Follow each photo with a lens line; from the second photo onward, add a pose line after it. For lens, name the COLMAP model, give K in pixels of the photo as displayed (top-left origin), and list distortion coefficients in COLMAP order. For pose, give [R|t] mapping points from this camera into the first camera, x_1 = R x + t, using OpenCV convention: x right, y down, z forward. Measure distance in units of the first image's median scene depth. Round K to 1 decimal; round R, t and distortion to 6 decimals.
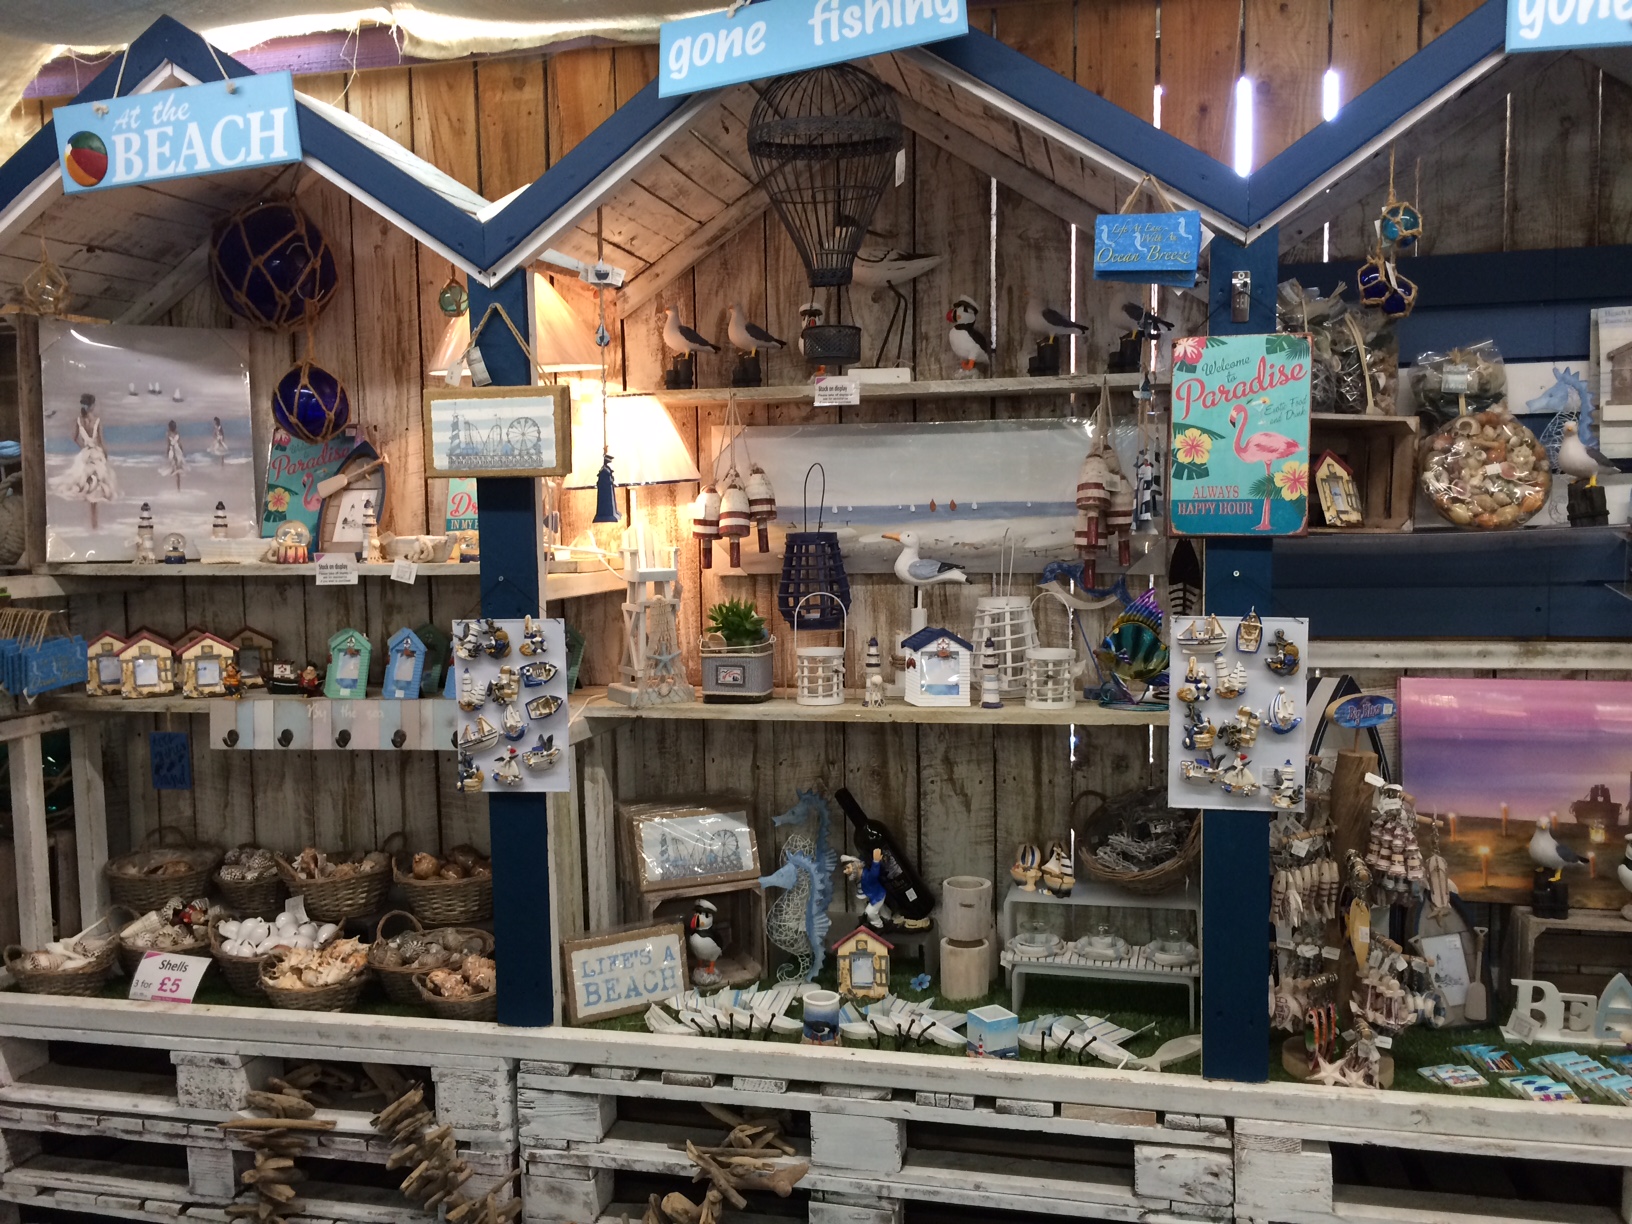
lens RADIAL K [[1395.9, 0, 816.2], [0, 1395.9, 616.1], [0, 0, 1]] dist [0.079365, -0.126653]
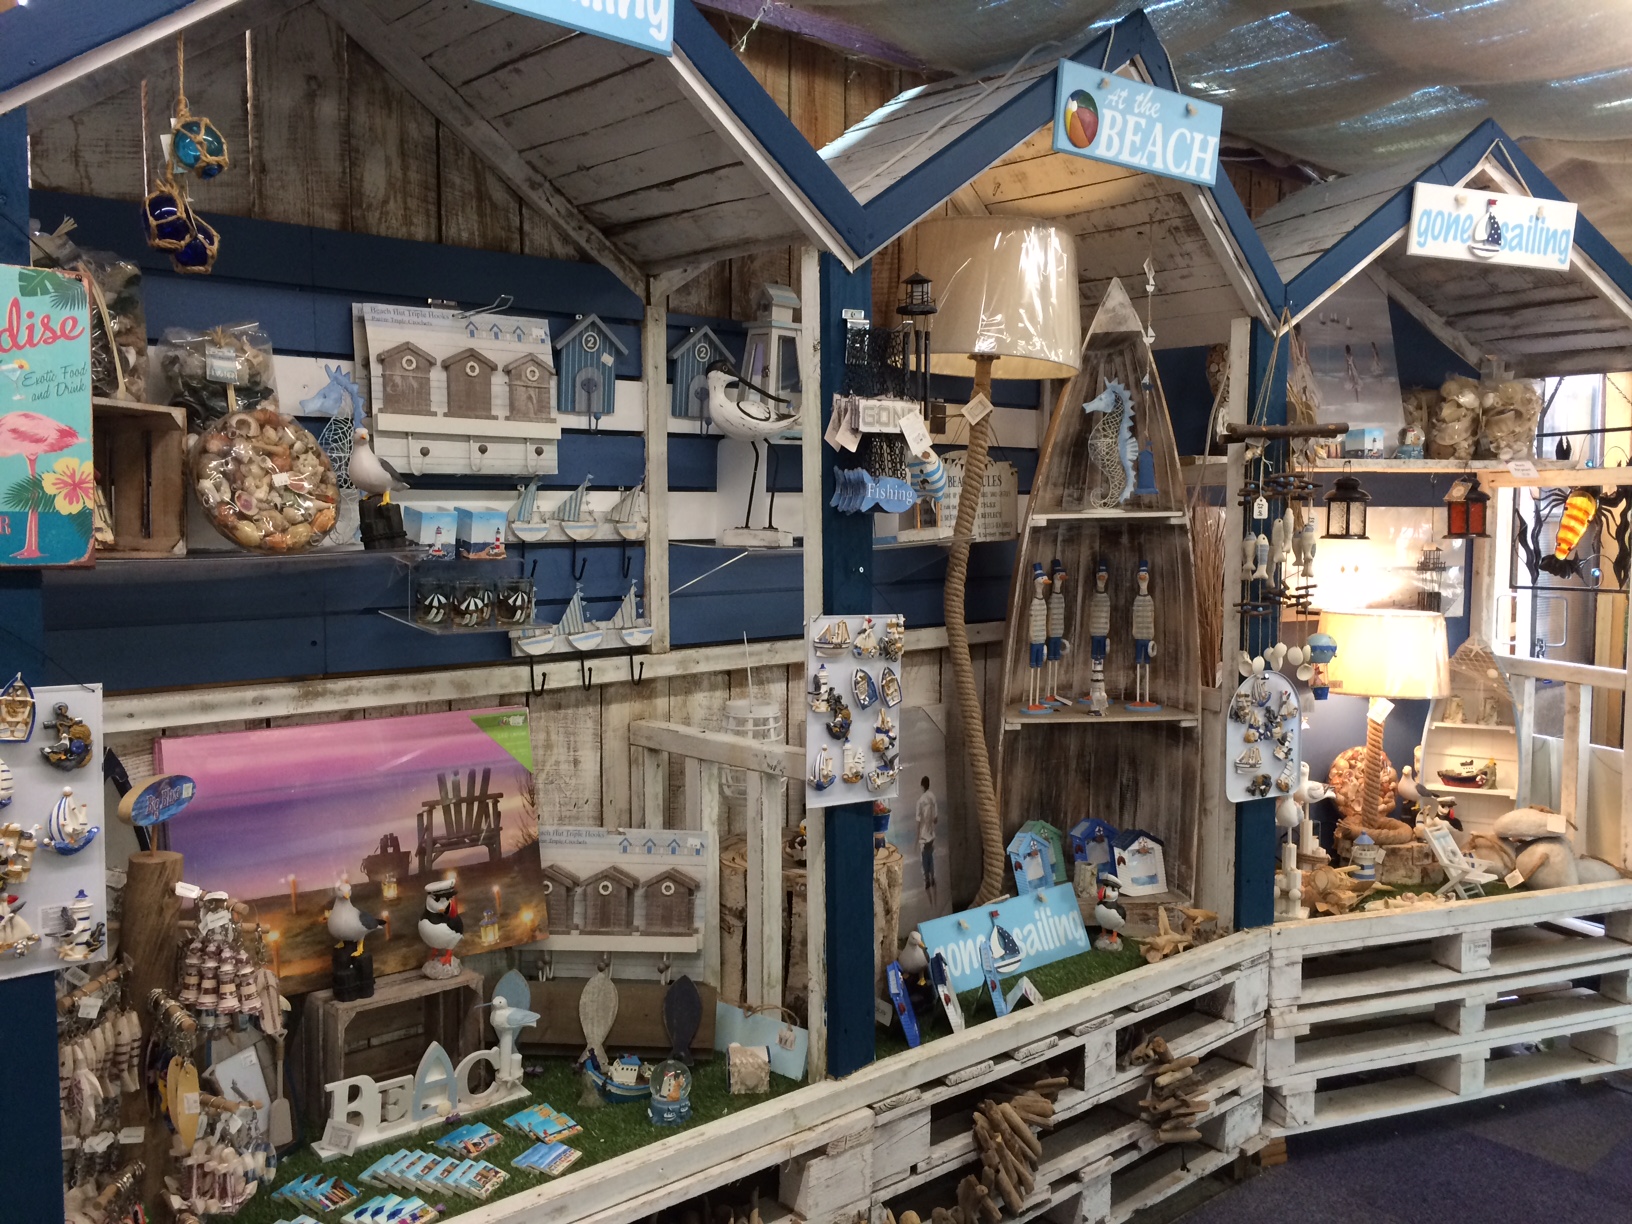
lens RADIAL K [[1395.9, 0, 816.2], [0, 1395.9, 616.1], [0, 0, 1]] dist [0.079365, -0.126653]
pose [[0.576272, -0.043303, 0.816110, -0.014980], [0.046861, 0.998703, 0.019902, -0.026133], [-0.815913, 0.026775, 0.577554, 0.271622]]
